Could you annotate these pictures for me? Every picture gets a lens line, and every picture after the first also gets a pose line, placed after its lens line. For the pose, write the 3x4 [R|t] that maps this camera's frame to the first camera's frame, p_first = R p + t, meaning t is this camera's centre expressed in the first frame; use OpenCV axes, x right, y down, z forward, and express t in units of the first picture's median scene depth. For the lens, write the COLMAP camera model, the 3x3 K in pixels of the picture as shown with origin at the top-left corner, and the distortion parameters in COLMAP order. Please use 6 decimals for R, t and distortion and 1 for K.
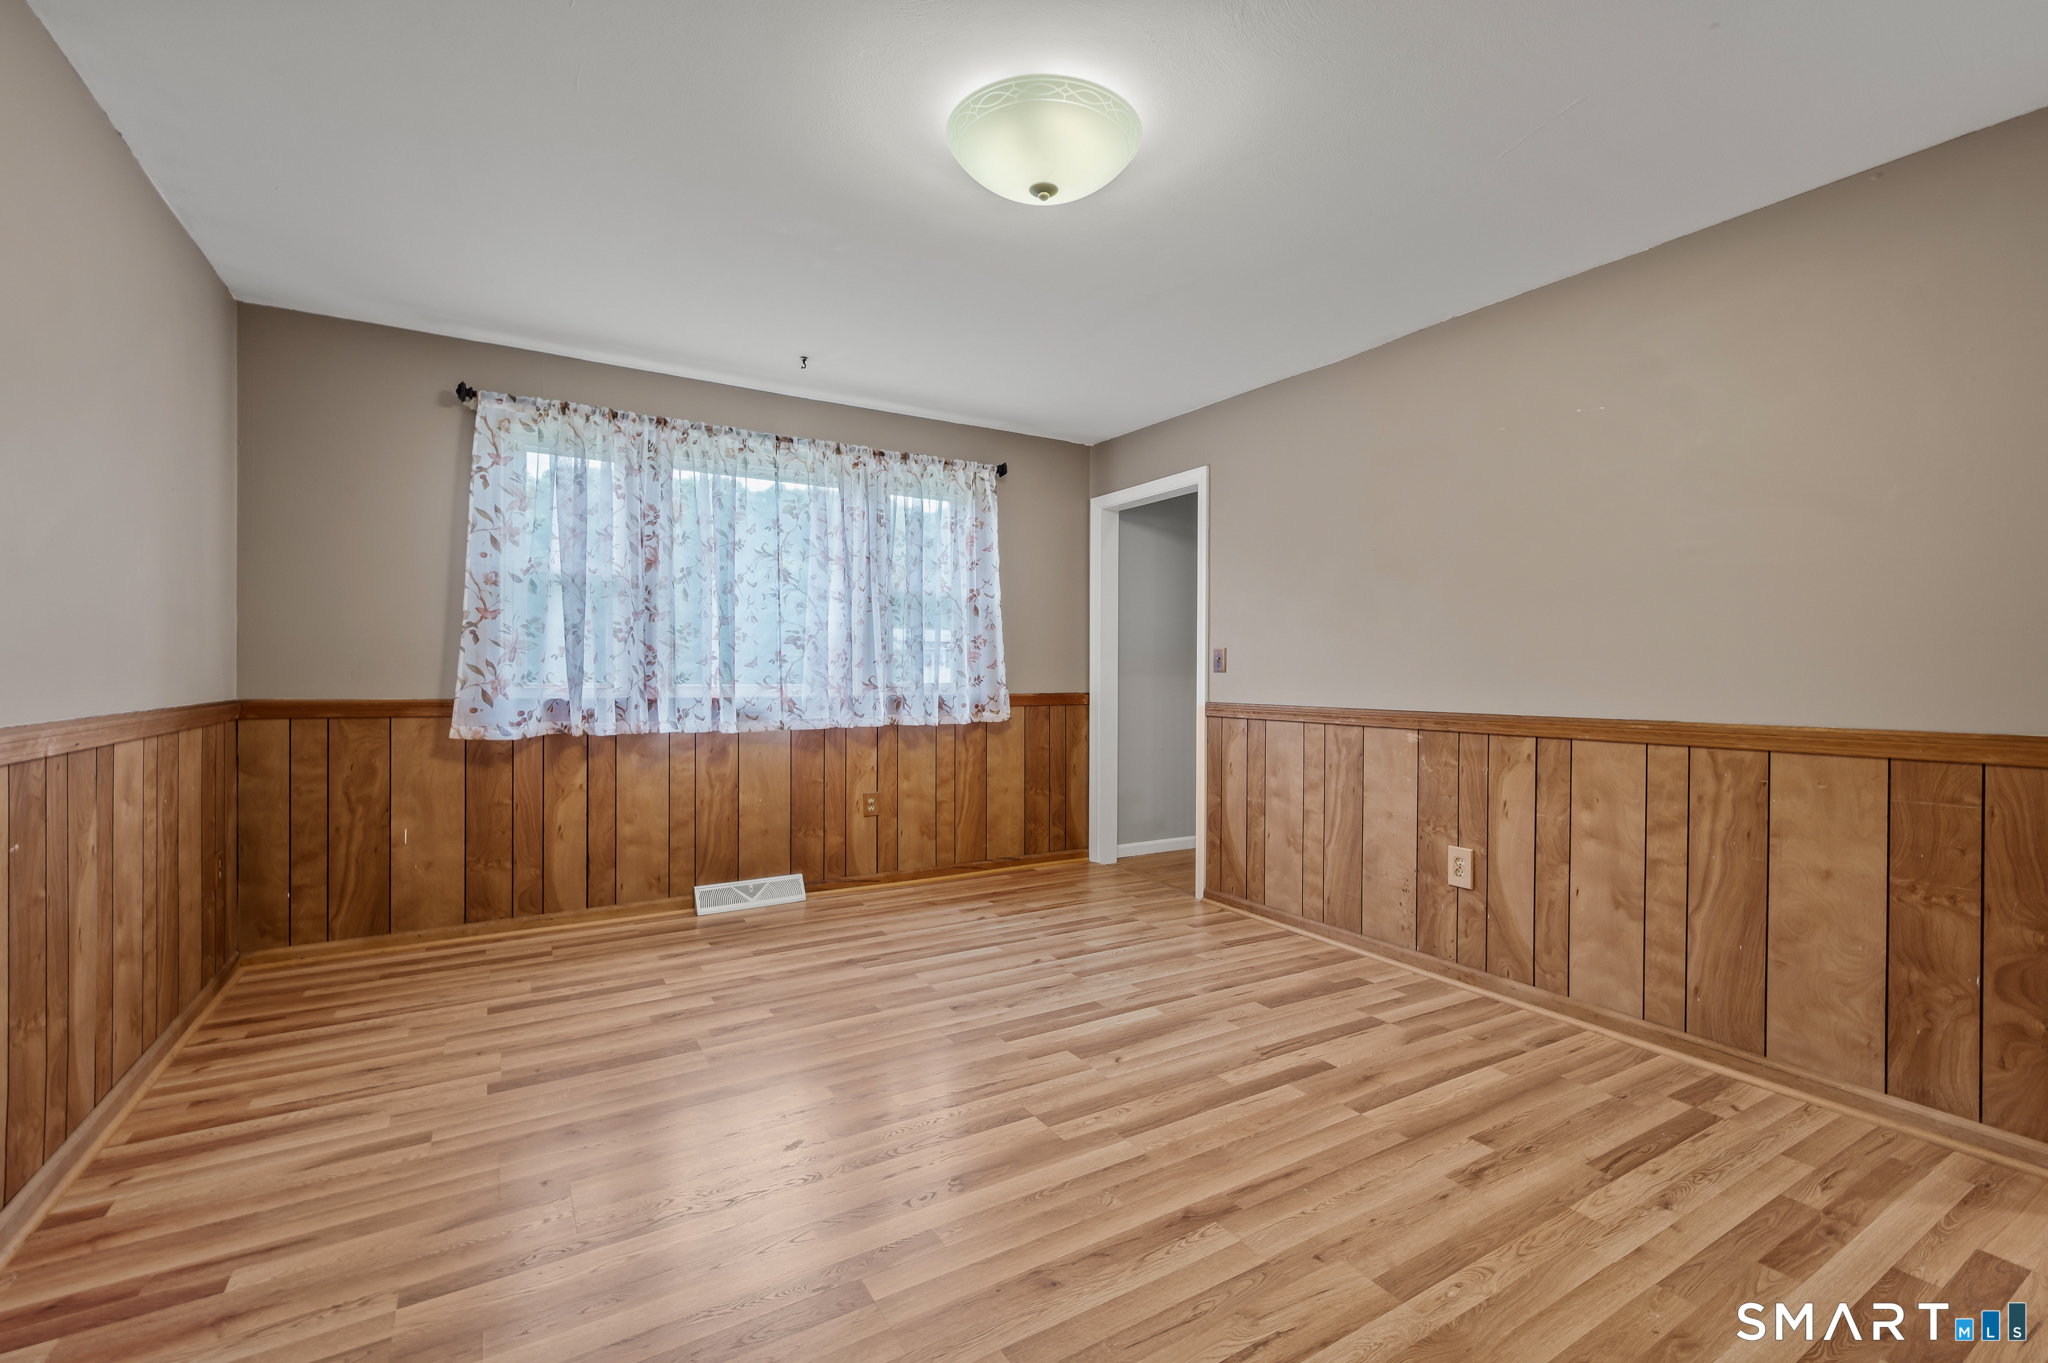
lens RADIAL K [[838.1, 0, 939.5], [0, 838.1, 676.8], [0, 0, 1]] dist [0.001038, 0.000077]
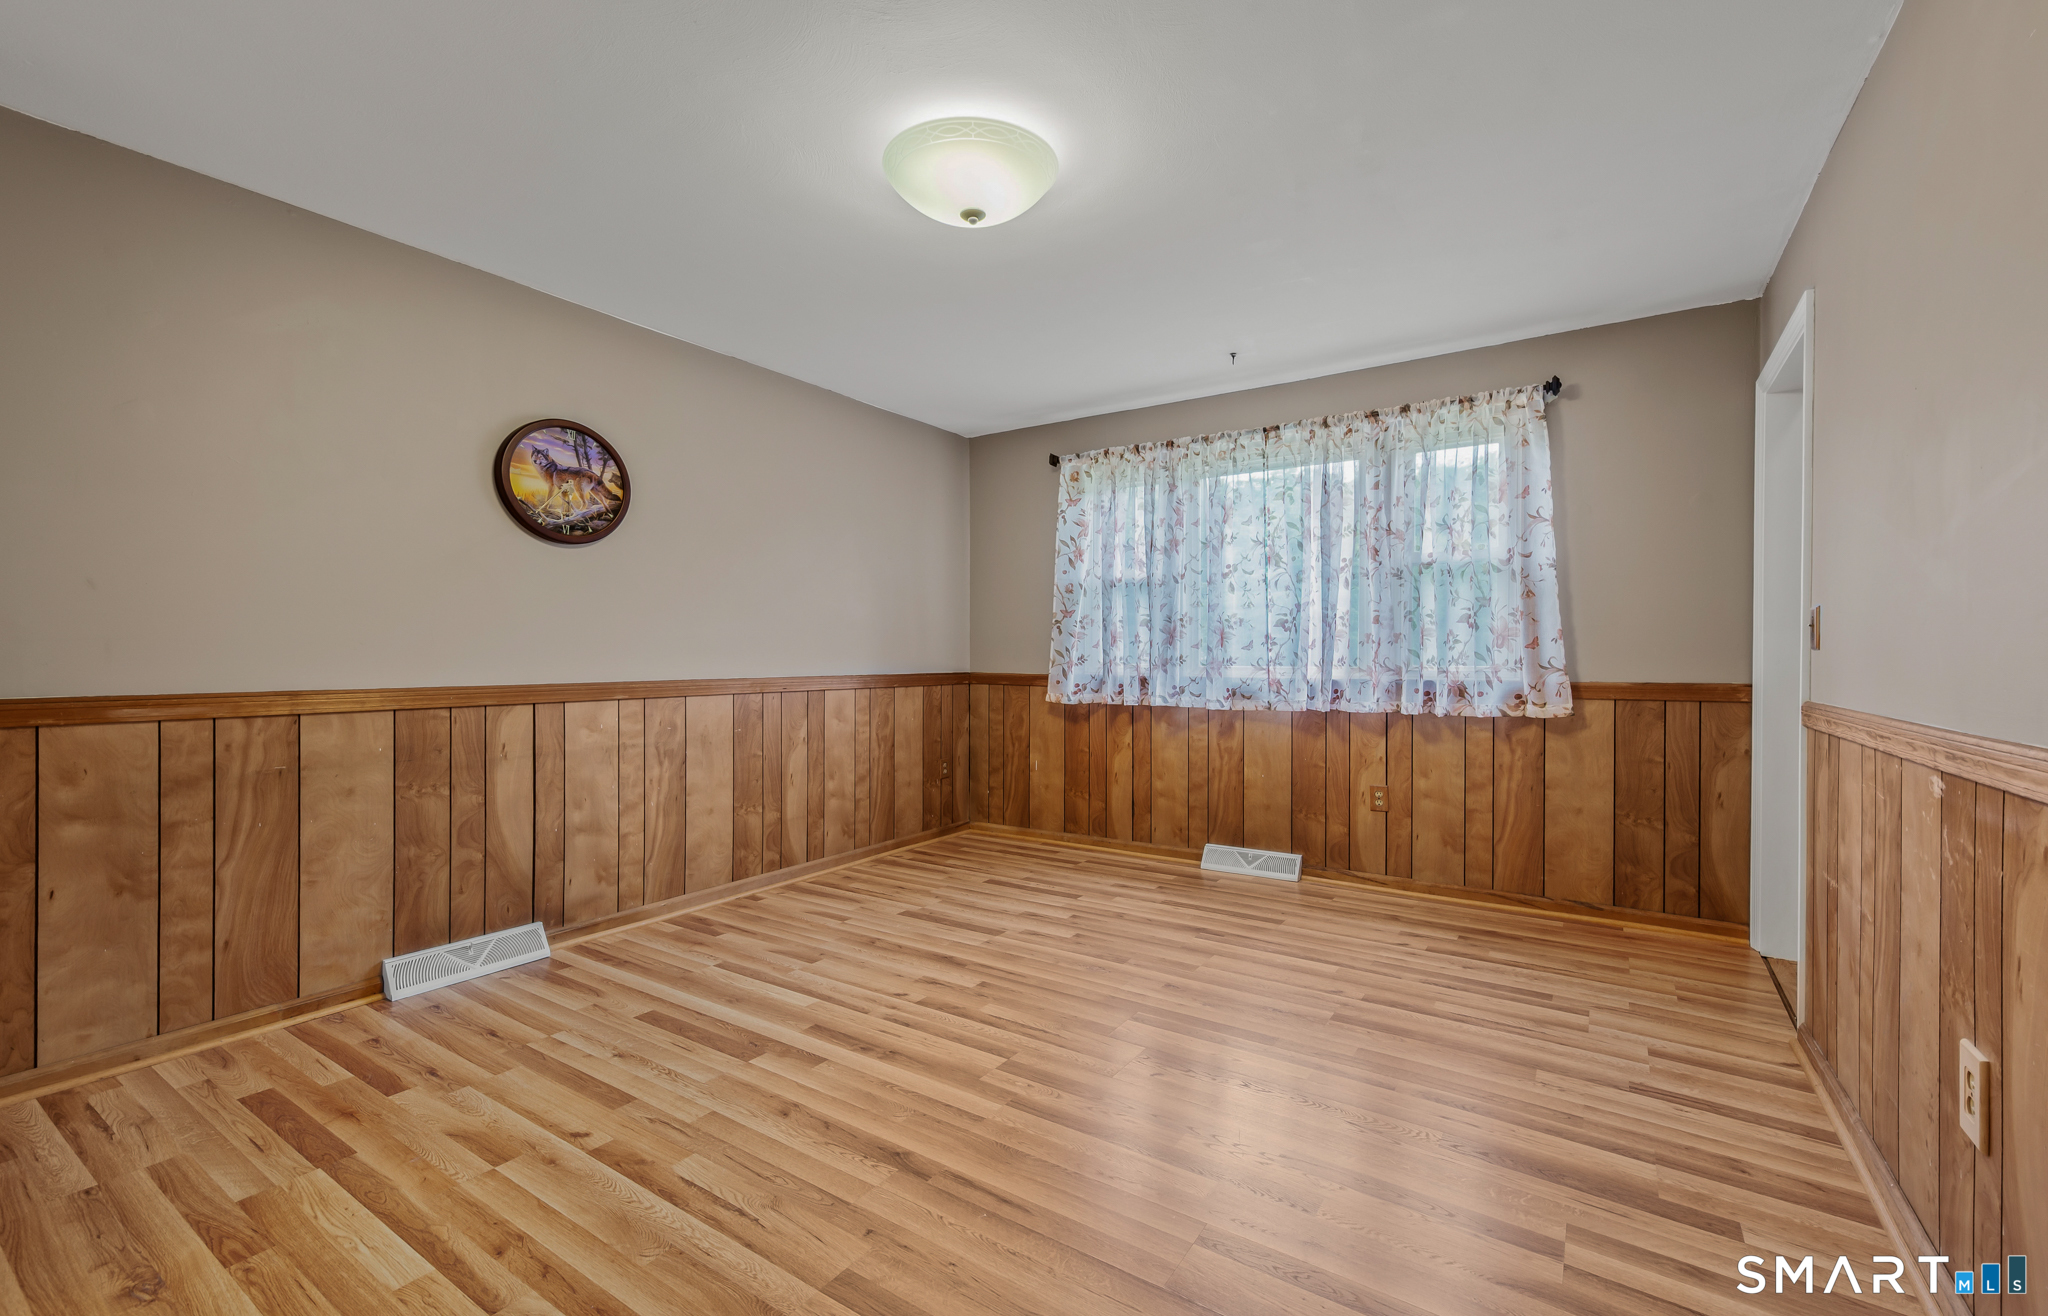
lens RADIAL K [[832.5, 0, 1104.1], [0, 832.5, 666.4], [0, 0, 1]] dist [0.009965, 0.000133]
pose [[0.498816, 0.006111, -0.866687, 0.710533], [-0.003290, 0.999981, 0.005157, 0.005576], [0.866702, 0.000279, 0.498826, 0.364012]]
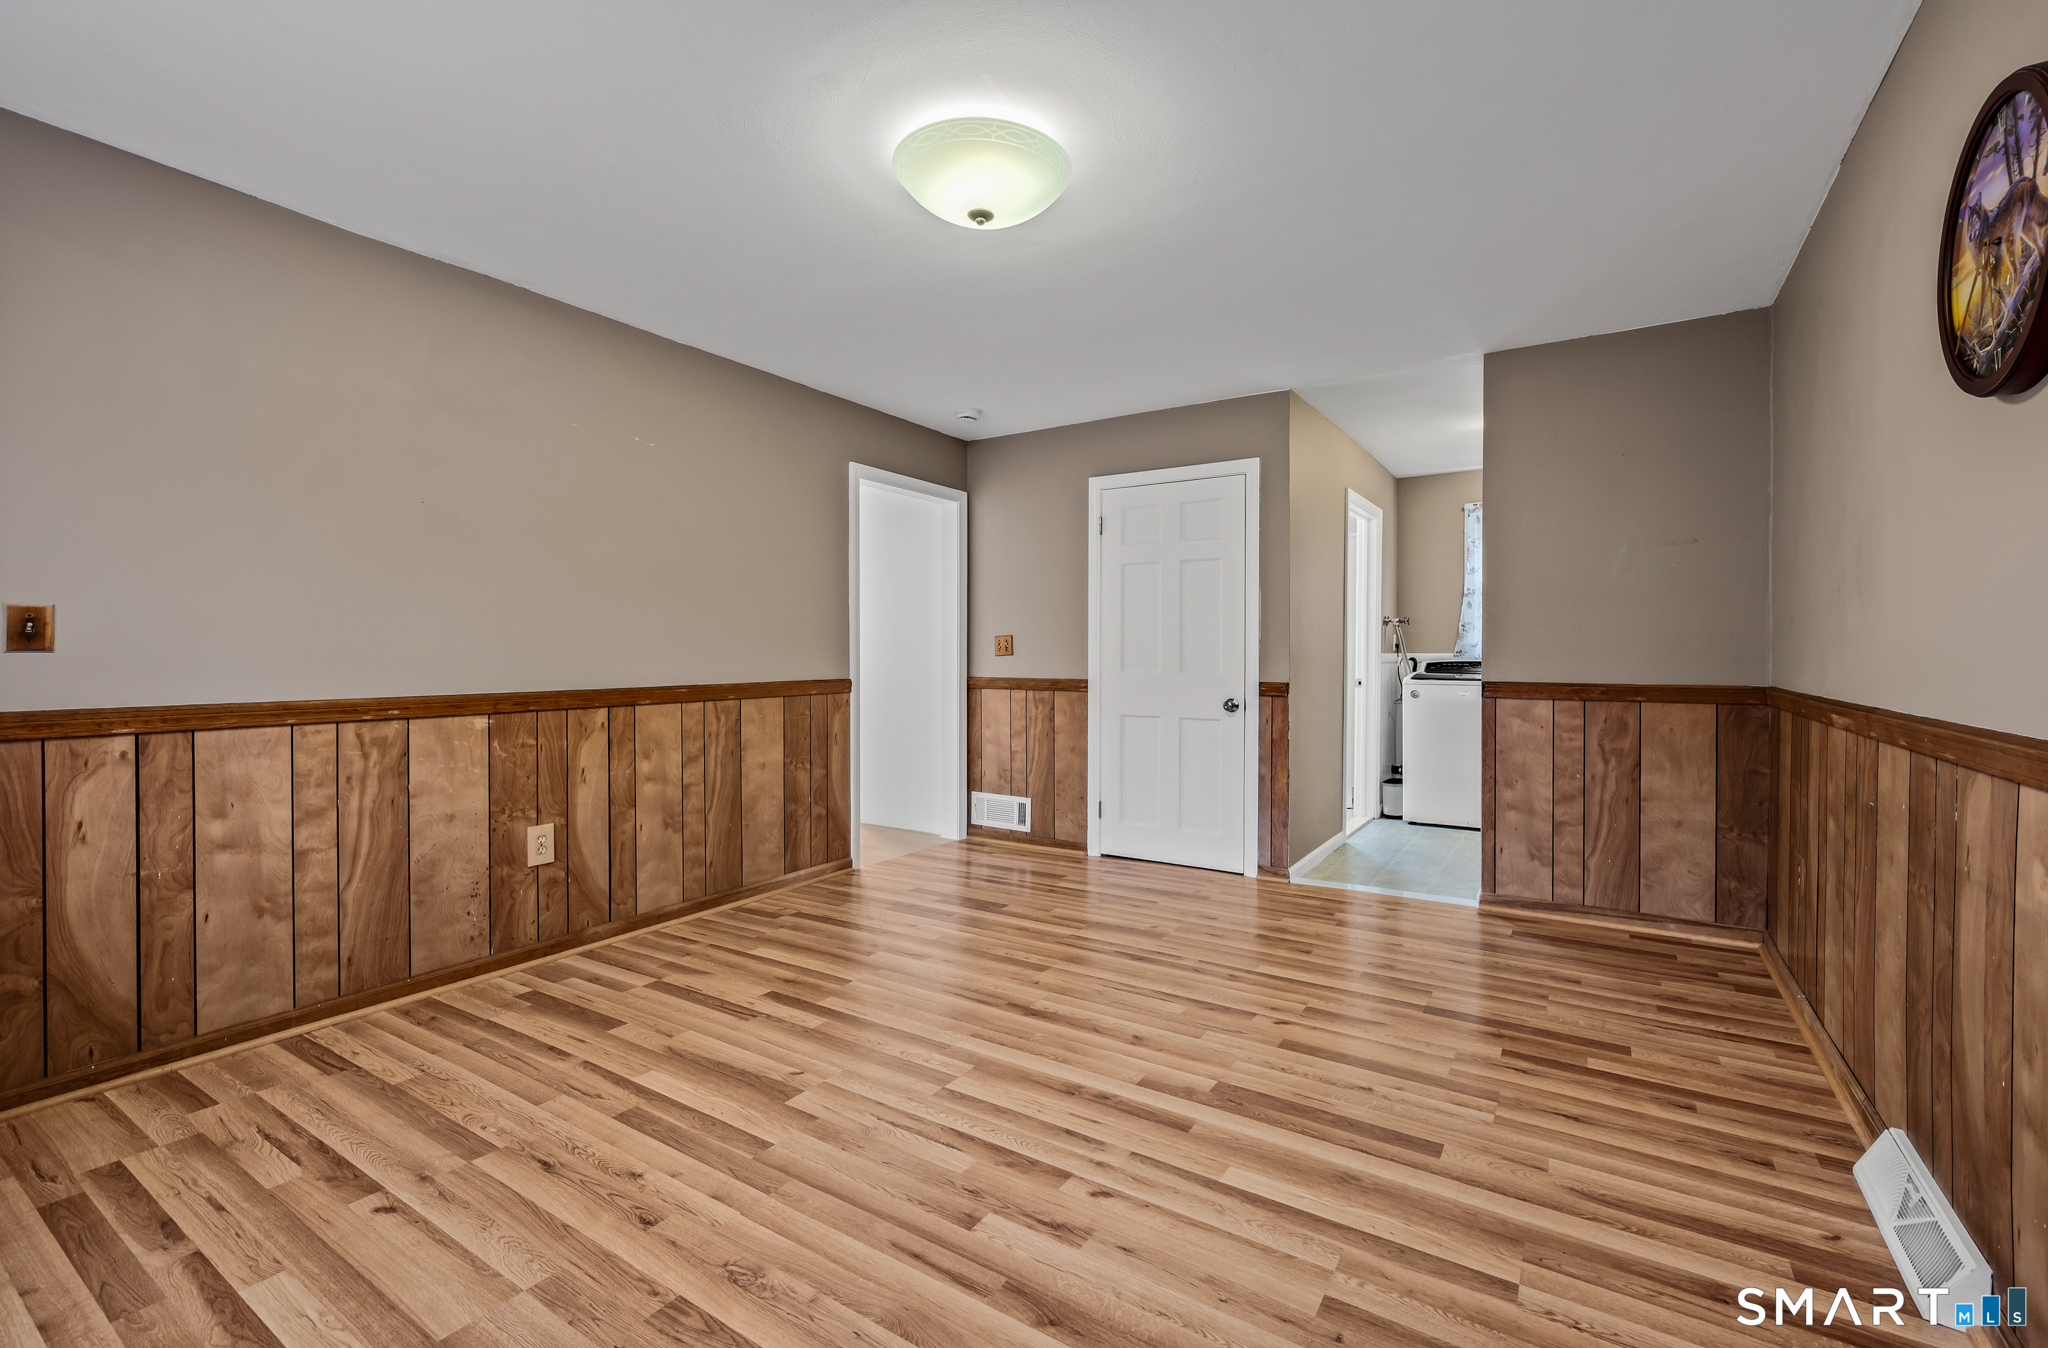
lens RADIAL K [[833.9, 0, 1139.5], [0, 833.9, 648.1], [0, 0, 1]] dist [0.002991, 0.000429]
pose [[-0.544192, -0.001814, 0.838959, -0.557795], [0.002691, 0.999989, 0.003908, -0.009303], [-0.838956, 0.004385, -0.544181, 0.866093]]
